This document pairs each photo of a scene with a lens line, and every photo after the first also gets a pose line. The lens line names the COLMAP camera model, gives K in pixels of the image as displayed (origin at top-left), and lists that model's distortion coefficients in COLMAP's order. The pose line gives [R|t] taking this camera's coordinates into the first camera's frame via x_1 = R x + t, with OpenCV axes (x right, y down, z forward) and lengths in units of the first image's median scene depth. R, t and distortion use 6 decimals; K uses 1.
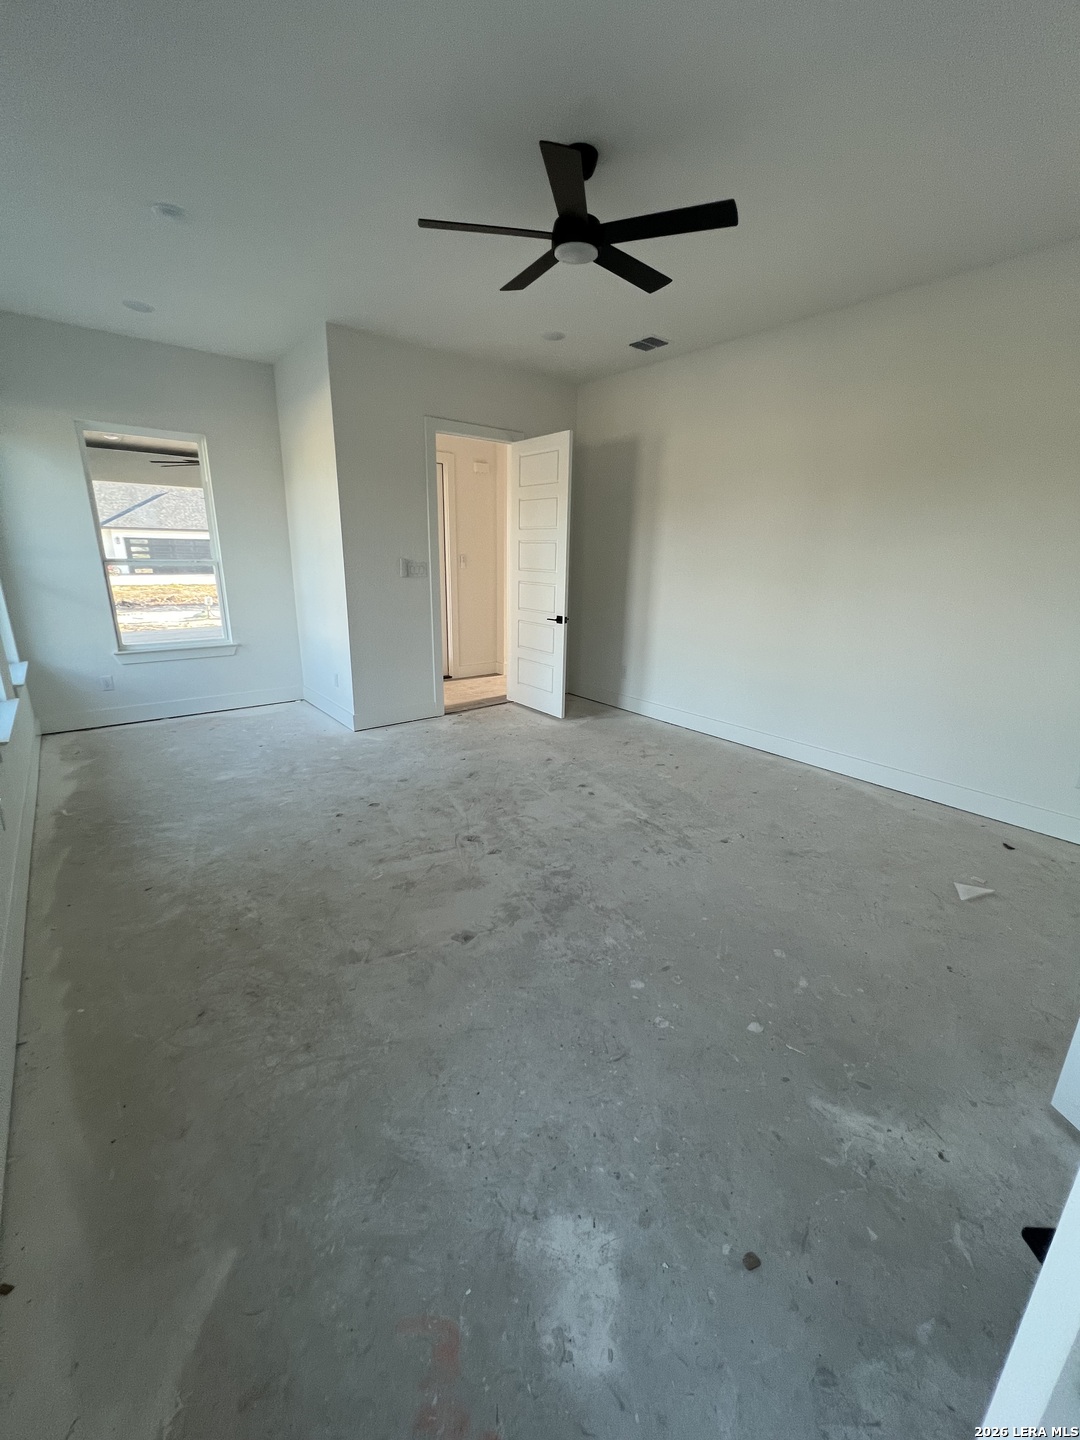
lens RADIAL K [[578.8, 0, 538.9], [0, 578.8, 719.8], [0, 0, 1]] dist [-0.005965, 0.000942]
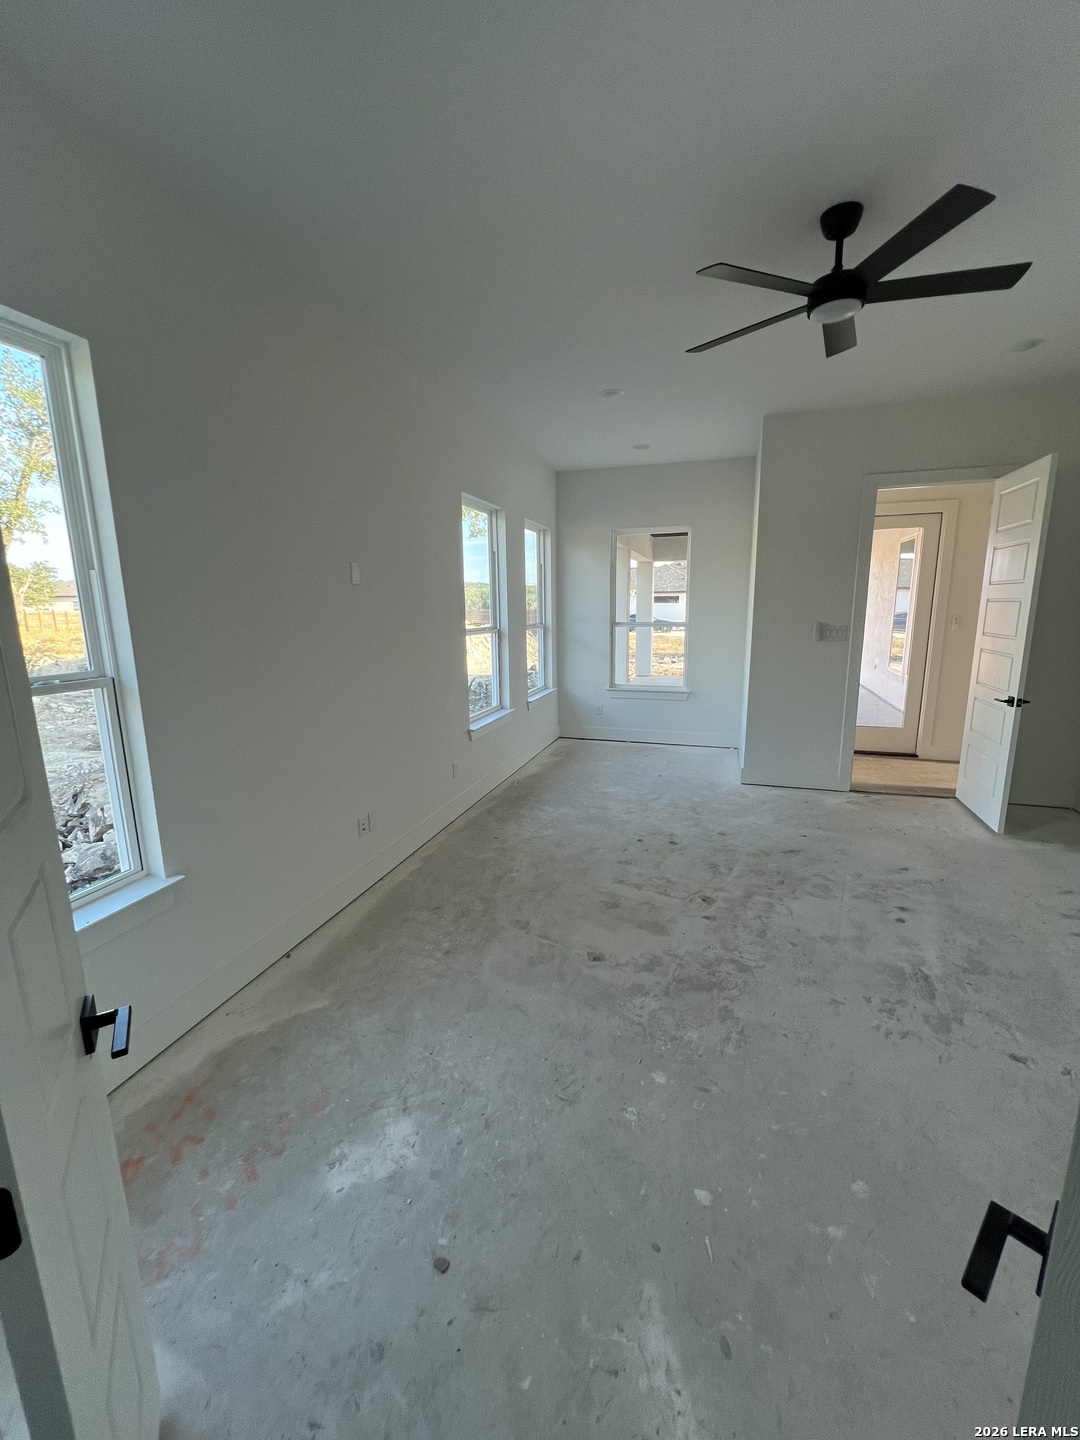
lens RADIAL K [[578.8, 0, 540.1], [0, 578.8, 718.7], [0, 0, 1]] dist [-0.005965, 0.000942]
pose [[0.546329, 0.136023, -0.826451, 0.569670], [-0.211818, 0.977088, 0.020793, -0.067769], [0.810344, 0.163698, 0.562624, 0.164148]]
